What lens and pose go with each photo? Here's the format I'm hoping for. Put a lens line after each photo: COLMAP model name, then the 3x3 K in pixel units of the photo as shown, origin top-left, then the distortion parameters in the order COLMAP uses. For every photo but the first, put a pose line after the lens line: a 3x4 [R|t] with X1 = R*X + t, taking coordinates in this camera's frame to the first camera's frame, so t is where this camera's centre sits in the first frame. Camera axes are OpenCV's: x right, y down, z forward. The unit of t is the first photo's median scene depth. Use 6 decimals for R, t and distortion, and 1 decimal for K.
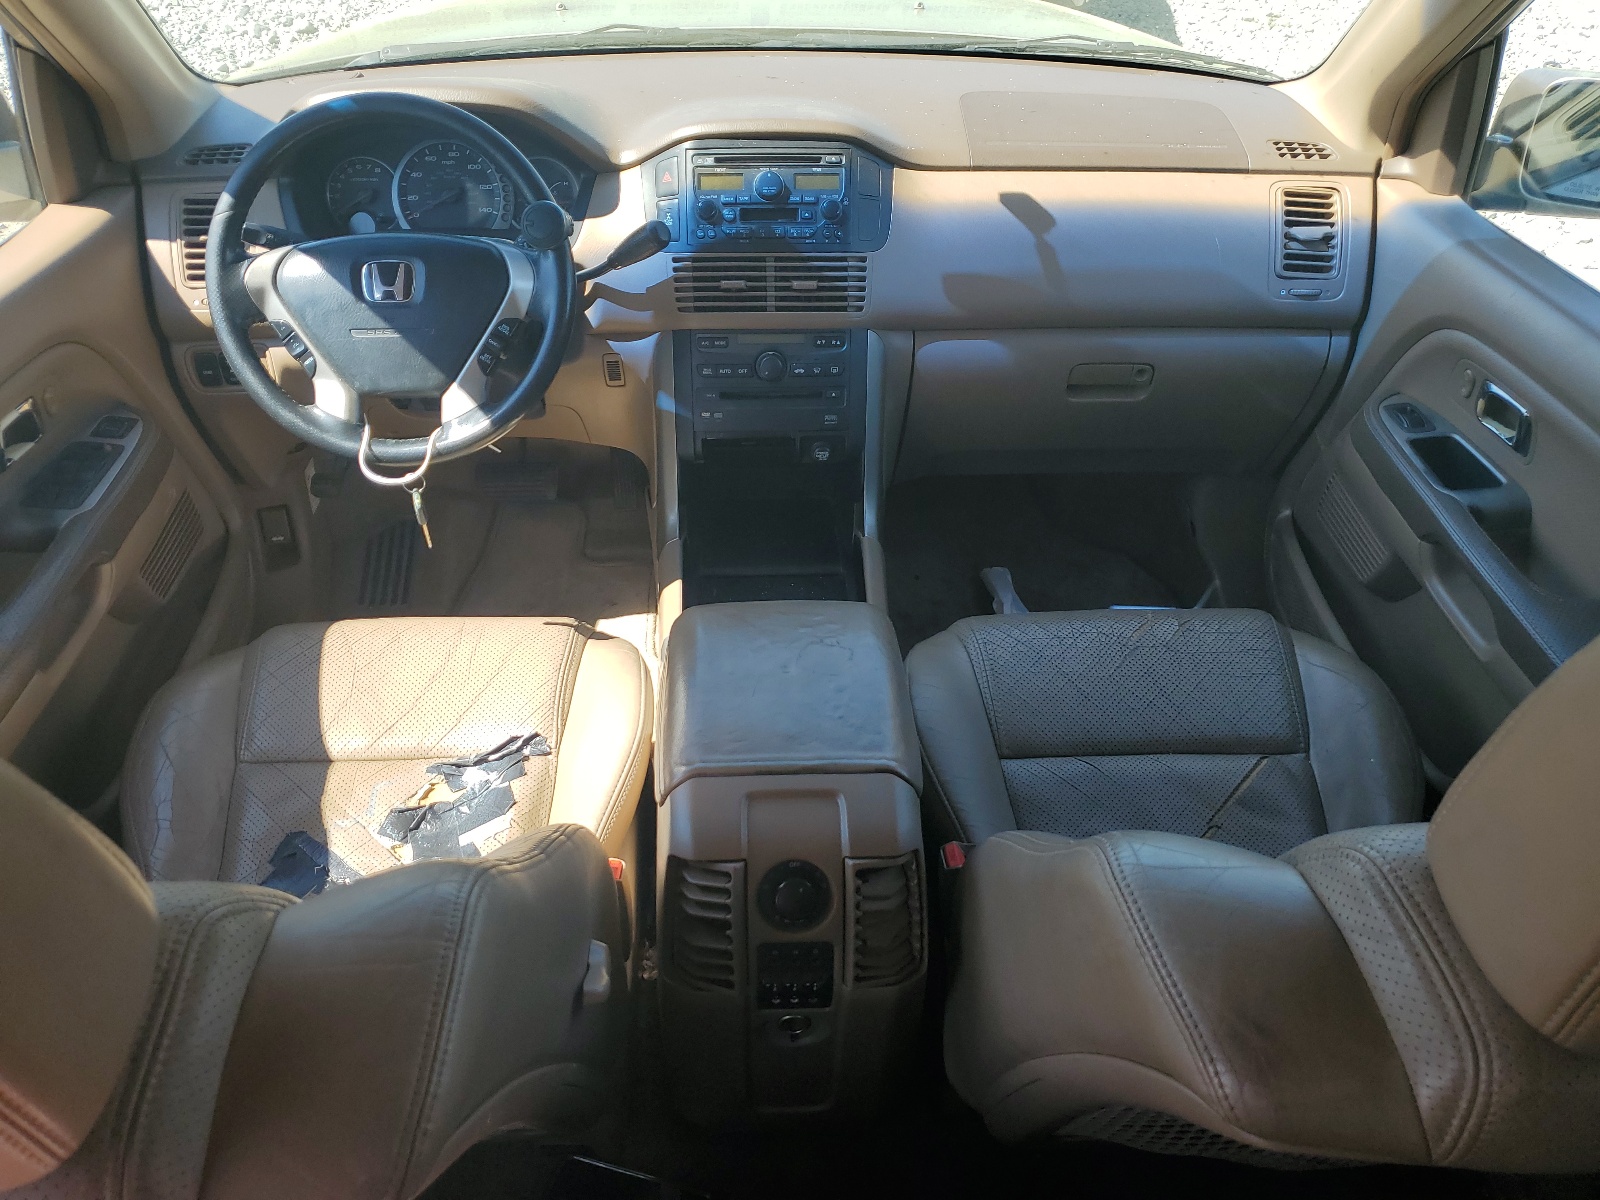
lens RADIAL K [[1216.0, 0, 796.4], [0, 1216.0, 601.9], [0, 0, 1]] dist [0.000685, -0.000224]
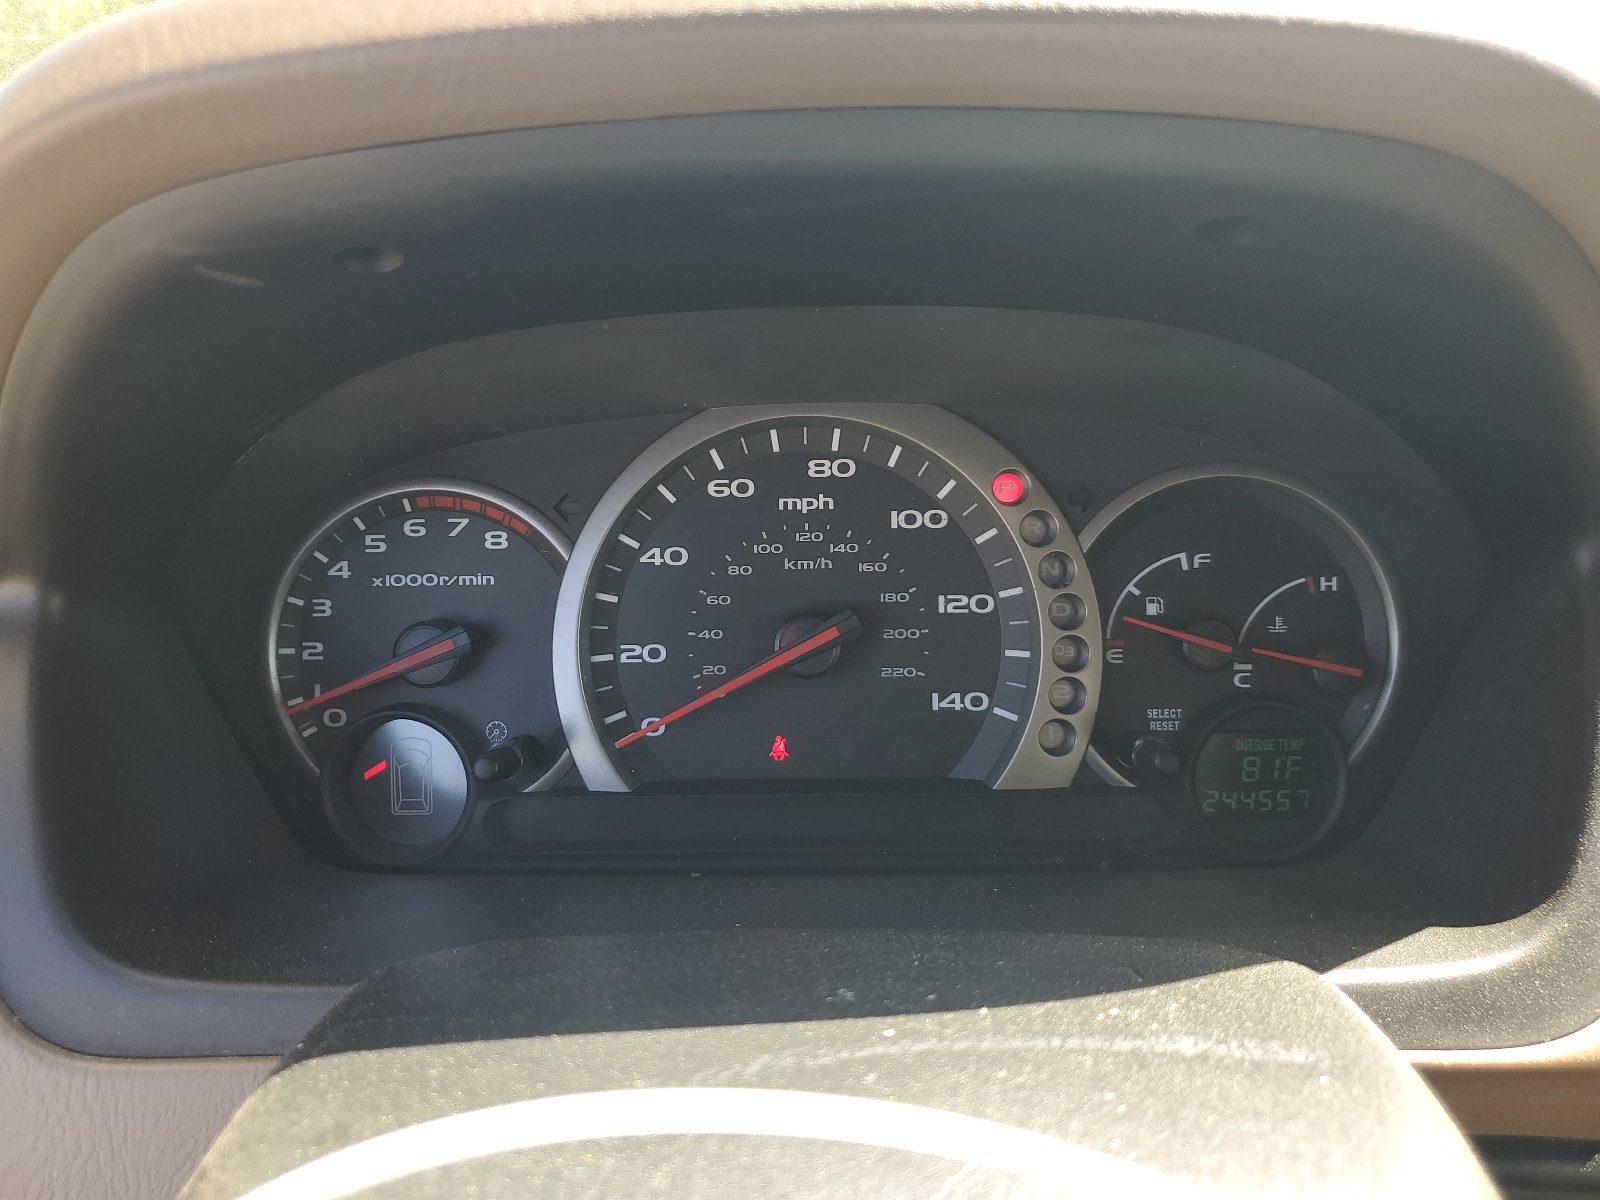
lens RADIAL K [[1216.0, 0, 802.2], [0, 1216.0, 599.4], [0, 0, 1]] dist [0.000685, -0.000224]
pose [[0.990545, -0.008937, -0.136900, -0.256347], [-0.030544, 0.958465, -0.283572, -0.280411], [0.133748, 0.285072, 0.949129, 0.791597]]
